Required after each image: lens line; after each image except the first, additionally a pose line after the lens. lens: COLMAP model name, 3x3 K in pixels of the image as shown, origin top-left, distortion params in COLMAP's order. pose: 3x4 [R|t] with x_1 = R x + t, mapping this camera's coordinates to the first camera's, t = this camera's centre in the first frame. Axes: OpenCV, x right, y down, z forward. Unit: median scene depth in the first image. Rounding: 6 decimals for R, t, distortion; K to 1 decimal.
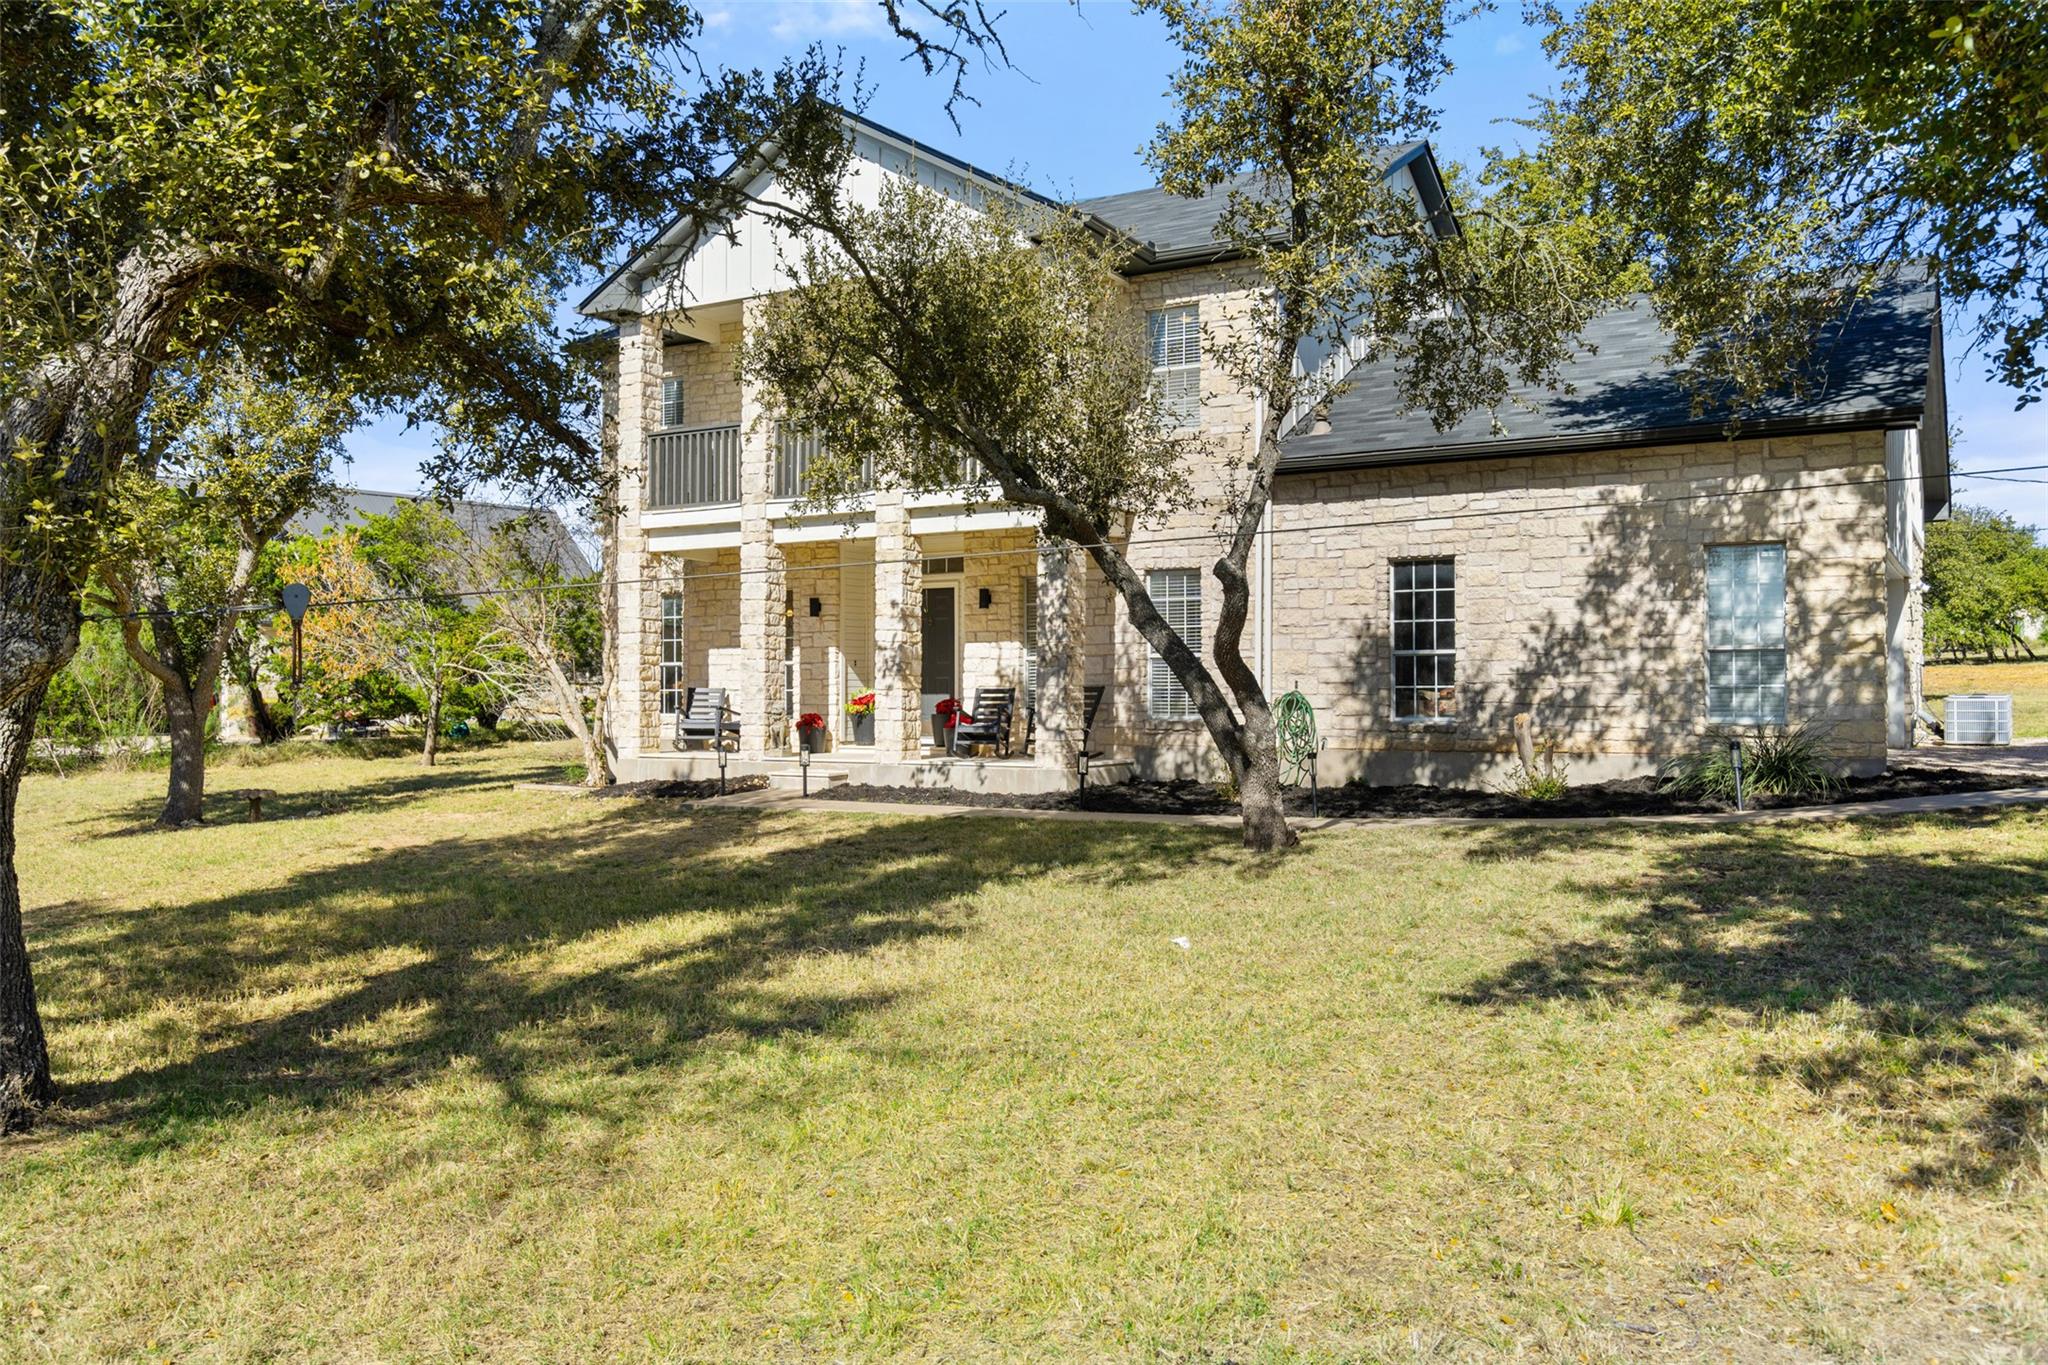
lens RADIAL K [[1638.8, 0, 1023.6], [0, 1638.8, 682.4], [0, 0, 1]] dist [0.013846, 0.003480]
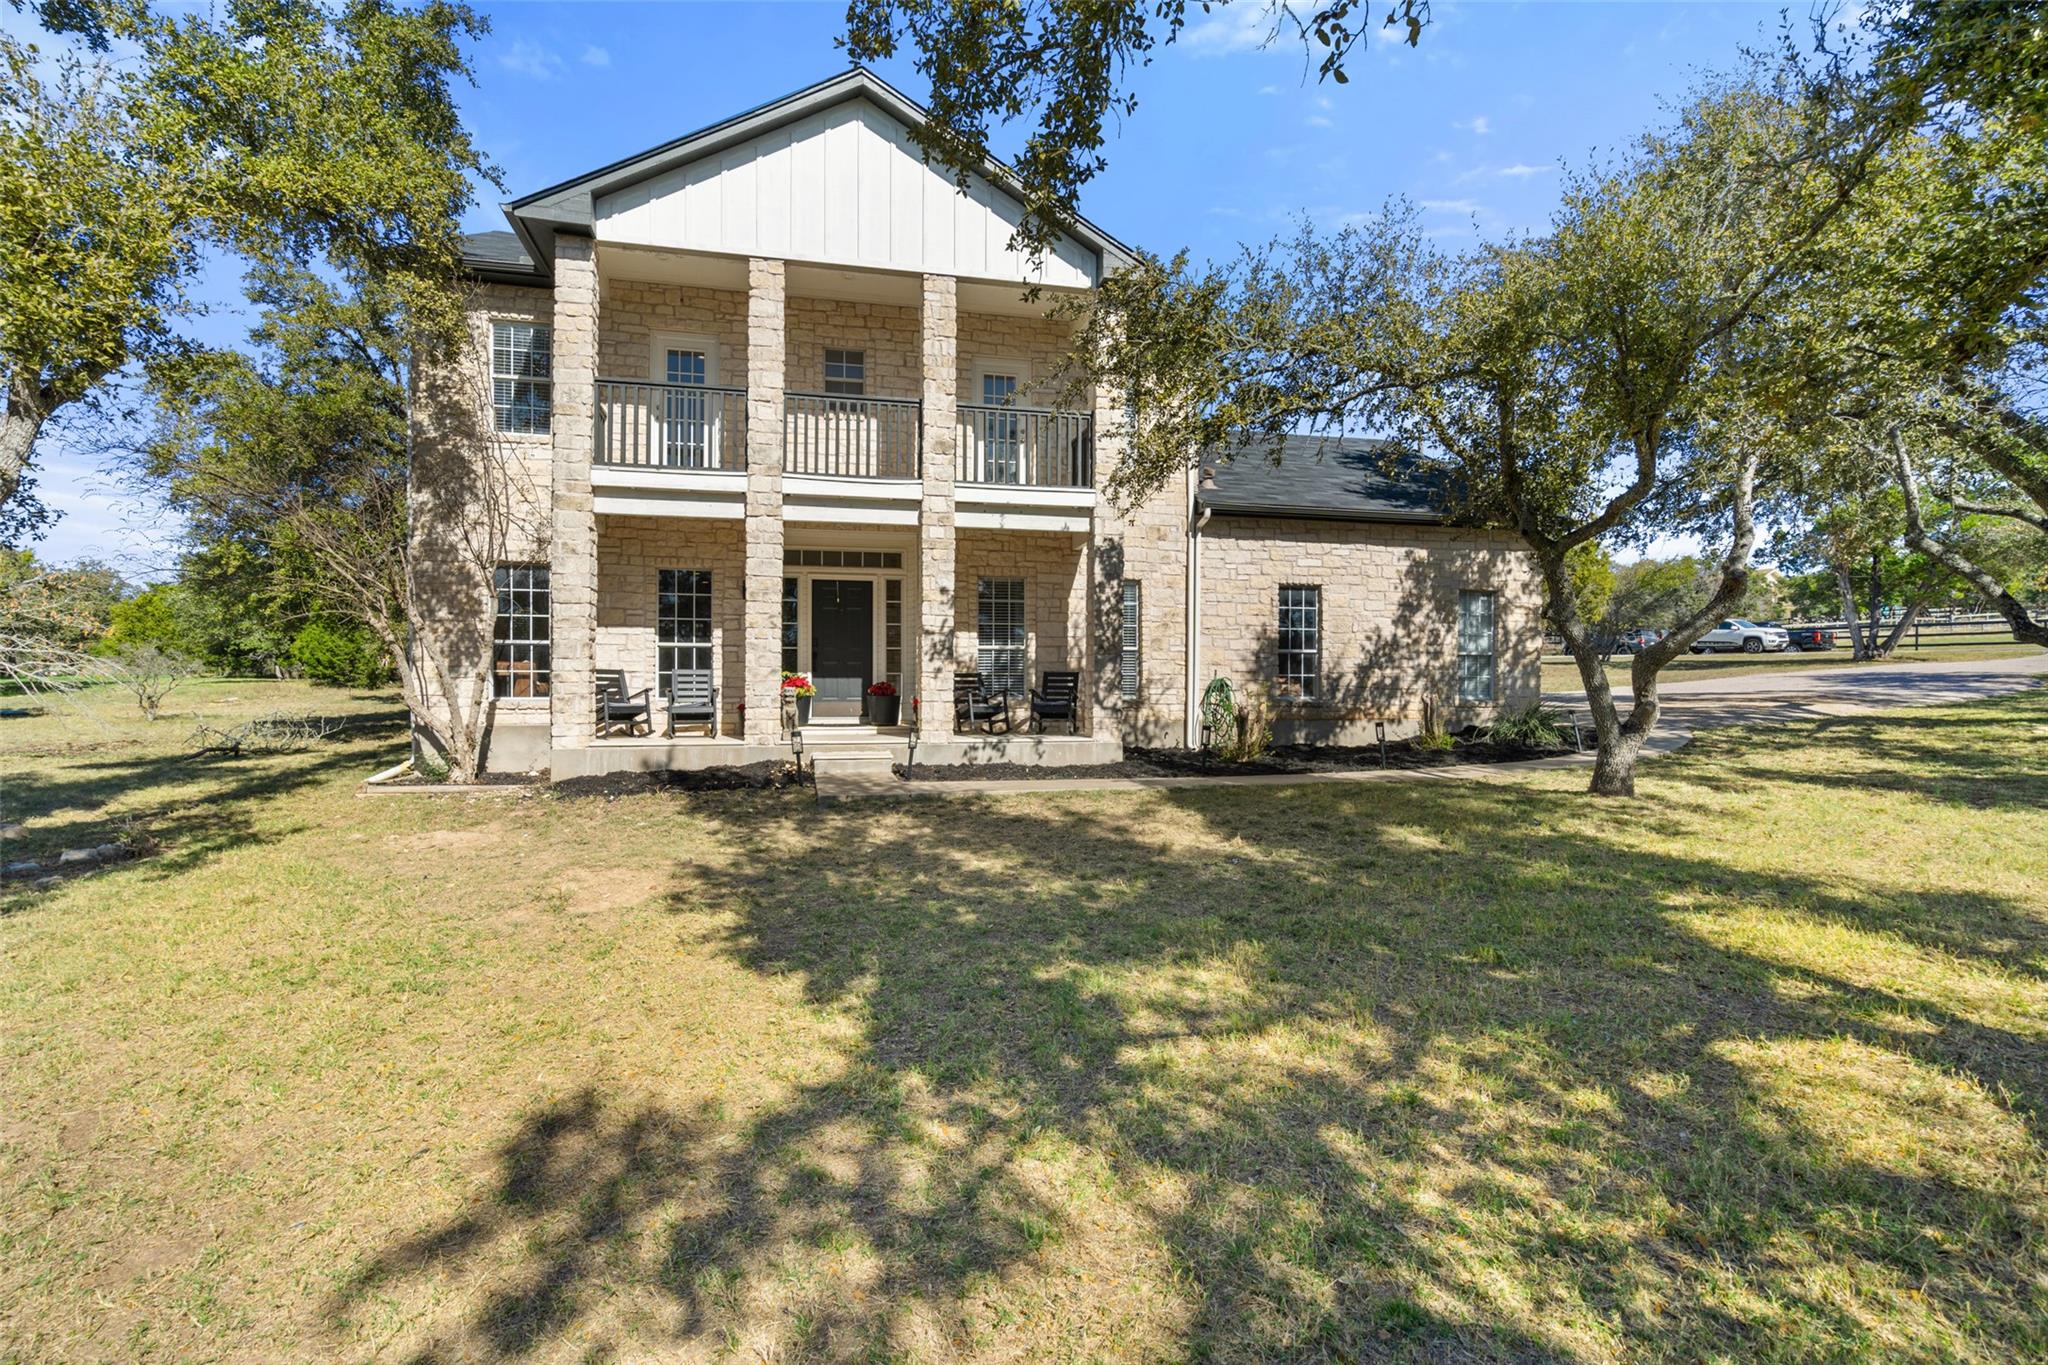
lens RADIAL K [[980.3, 0, 1029.8], [0, 980.3, 691.1], [0, 0, 1]] dist [-0.003366, 0.000112]
pose [[0.704255, 0.000692, 0.709946, -0.553178], [-0.009381, 0.999921, 0.008332, 0.012115], [-0.709885, -0.012528, 0.704206, 0.589134]]
